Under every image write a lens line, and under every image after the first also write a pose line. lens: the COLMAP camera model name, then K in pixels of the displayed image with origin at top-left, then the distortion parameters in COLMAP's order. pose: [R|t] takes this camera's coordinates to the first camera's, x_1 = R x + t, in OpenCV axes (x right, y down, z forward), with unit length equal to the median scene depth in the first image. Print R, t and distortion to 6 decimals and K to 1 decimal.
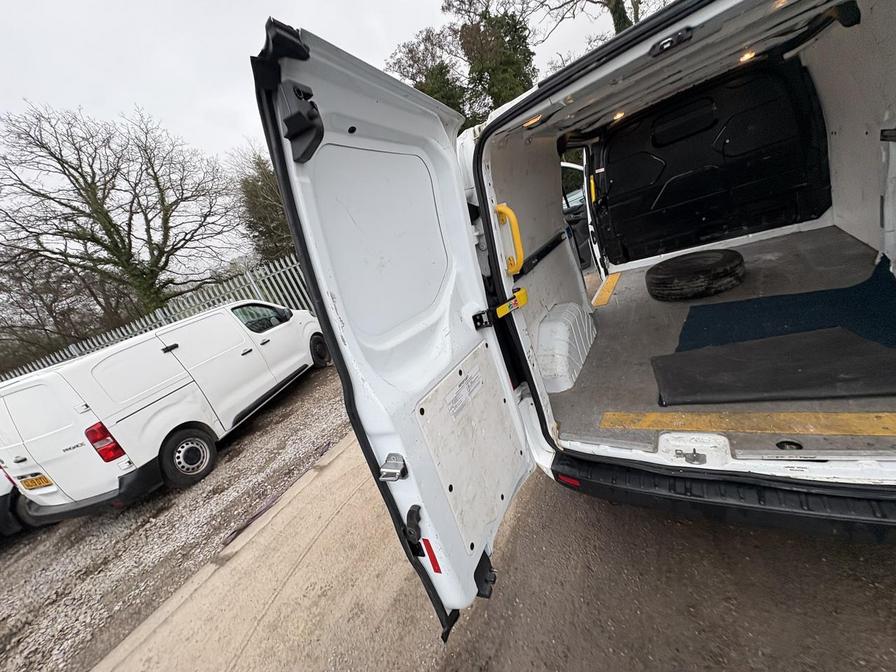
lens RADIAL K [[357.4, 0, 448.0], [0, 357.4, 336.0], [0, 0, 1]] dist [-0.000688, 0.000613]
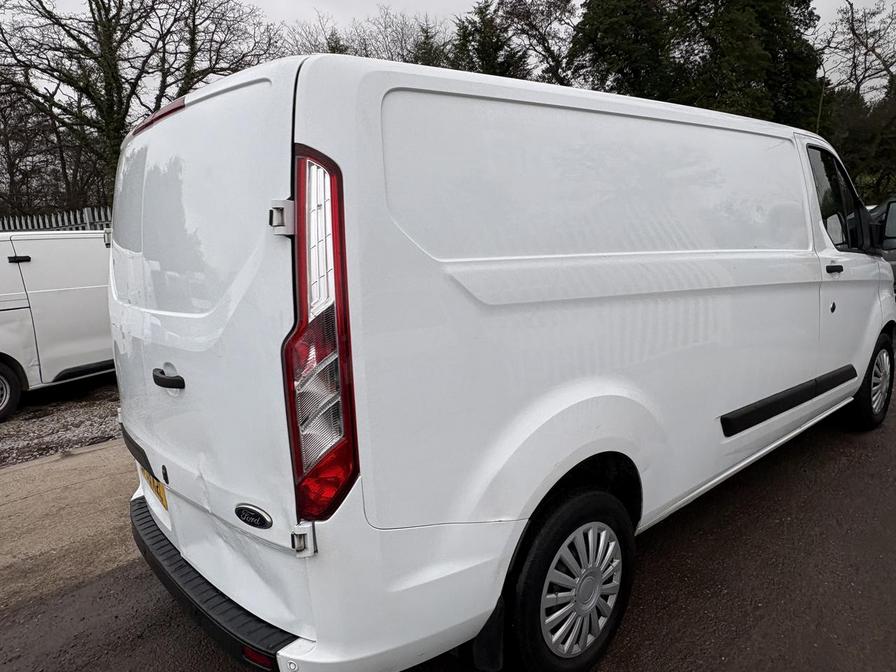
lens RADIAL K [[624.5, 0, 448.0], [0, 624.5, 336.0], [0, 0, 1]] dist [0.005869, -0.000677]
pose [[0.916400, 0.340232, -0.210839, 0.104746], [-0.355251, 0.934046, -0.036806, -0.021679], [0.184410, 0.108630, 0.976828, -0.039940]]
